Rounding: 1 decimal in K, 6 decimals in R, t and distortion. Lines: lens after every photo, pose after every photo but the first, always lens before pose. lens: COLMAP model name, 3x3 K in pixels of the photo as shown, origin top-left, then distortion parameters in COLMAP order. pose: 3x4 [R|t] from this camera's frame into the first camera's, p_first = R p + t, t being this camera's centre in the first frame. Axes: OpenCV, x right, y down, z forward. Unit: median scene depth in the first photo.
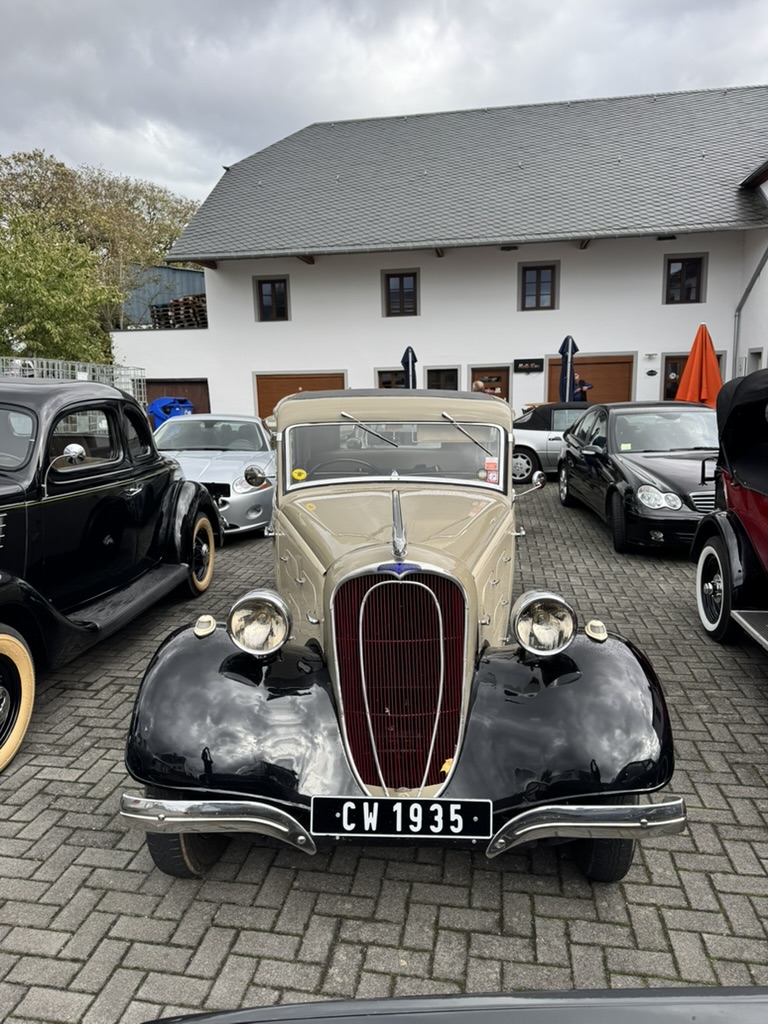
lens RADIAL K [[724.7, 0, 393.7], [0, 724.7, 518.0], [0, 0, 1]] dist [0.025128, -0.023295]
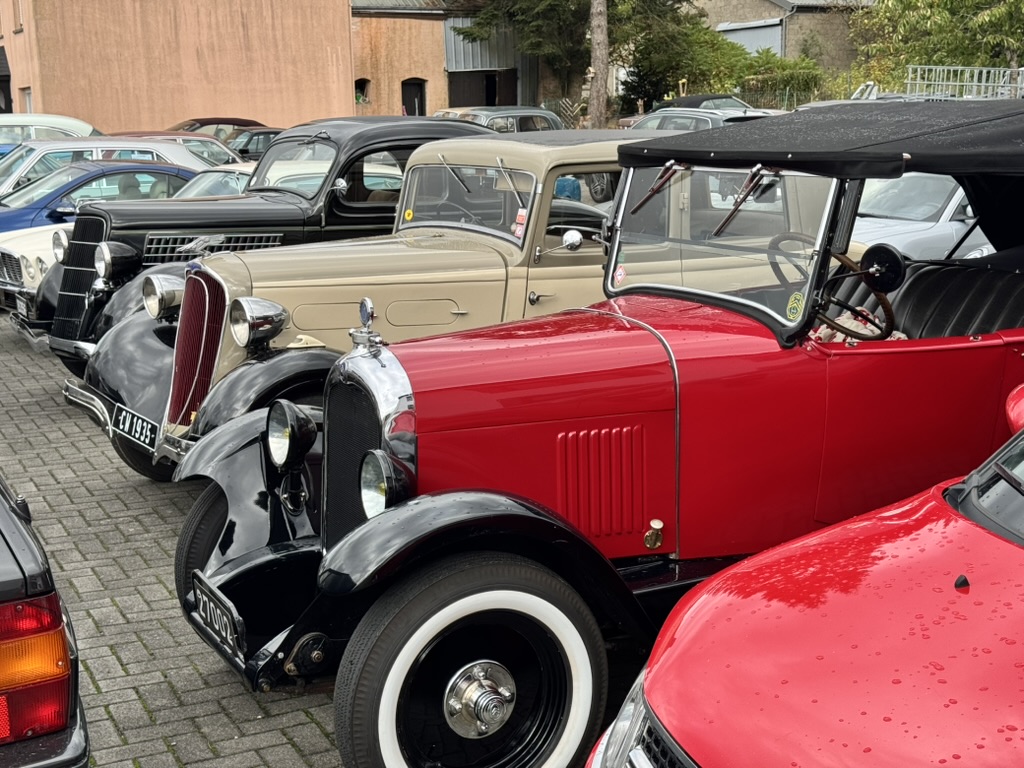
lens RADIAL K [[1419.4, 0, 512.6], [0, 1419.4, 385.1], [0, 0, 1]] dist [0.095457, 0.000000]
pose [[0.570654, 0.152081, -0.806985, 2.553930], [-0.148008, 0.985656, 0.081089, -0.014067], [0.807742, 0.073166, 0.584978, -0.065889]]
